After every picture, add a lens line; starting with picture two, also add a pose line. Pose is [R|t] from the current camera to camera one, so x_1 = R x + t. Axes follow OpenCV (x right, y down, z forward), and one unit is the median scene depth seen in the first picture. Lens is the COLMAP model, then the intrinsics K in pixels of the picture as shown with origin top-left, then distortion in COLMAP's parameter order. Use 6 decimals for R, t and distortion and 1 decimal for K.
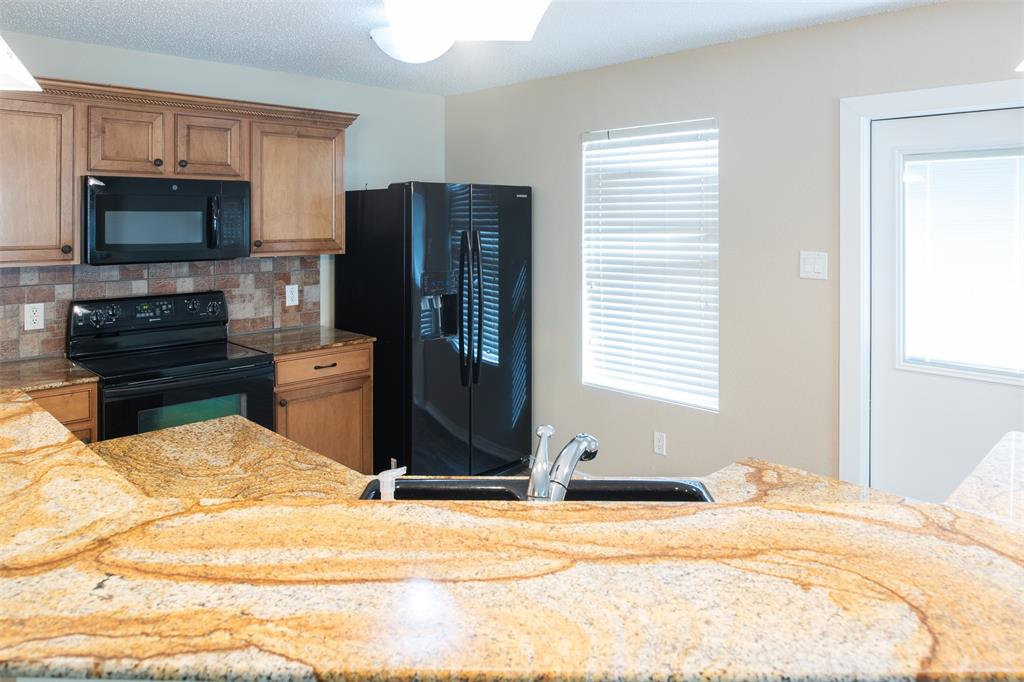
lens RADIAL K [[705.0, 0, 515.0], [0, 705.0, 220.0], [0, 0, 1]] dist [-0.008884, -0.007449]
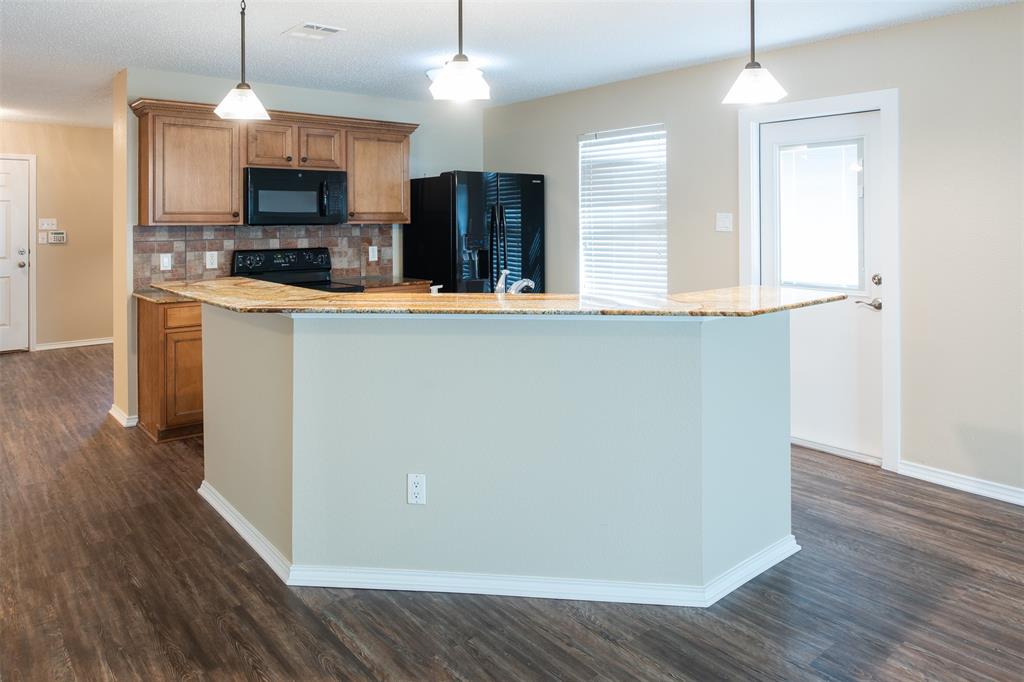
lens RADIAL K [[705.0, 0, 515.0], [0, 705.0, 220.0], [0, 0, 1]] dist [-0.008884, -0.007449]
pose [[0.996574, -0.005372, -0.082530, 0.089765], [0.005195, 0.999984, -0.002363, 0.049018], [0.082542, 0.001927, 0.996586, -0.414998]]
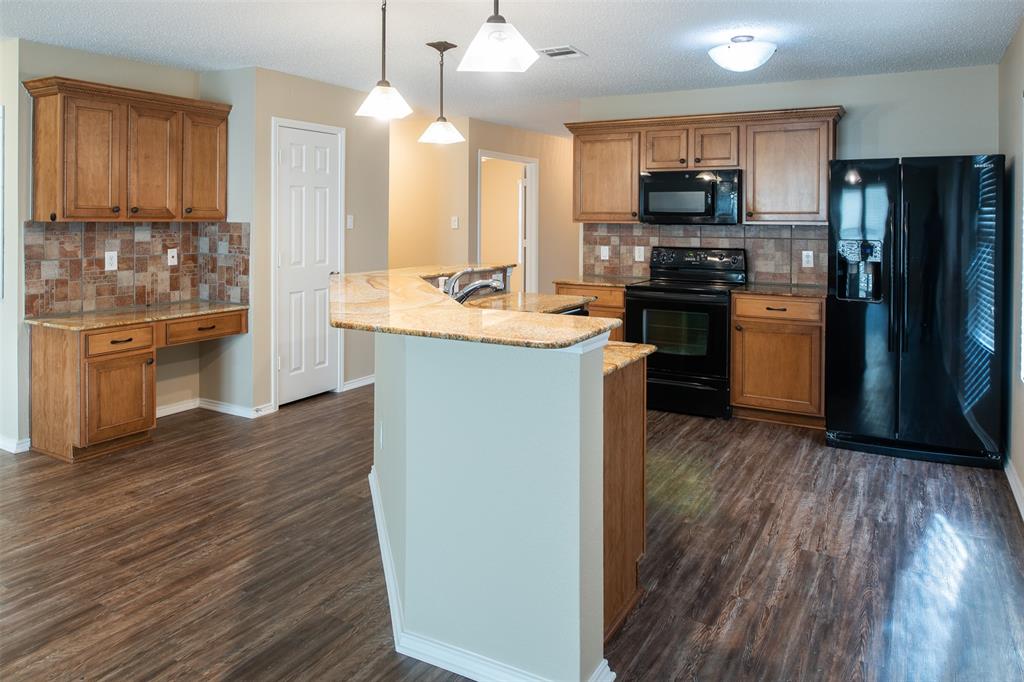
lens RADIAL K [[705.0, 0, 515.0], [0, 705.0, 220.0], [0, 0, 1]] dist [-0.008884, -0.007449]
pose [[0.274757, 0.002591, -0.961510, 0.799513], [-0.010480, 0.999945, -0.000300, 0.048430], [0.961457, 0.010159, 0.274769, 0.180403]]
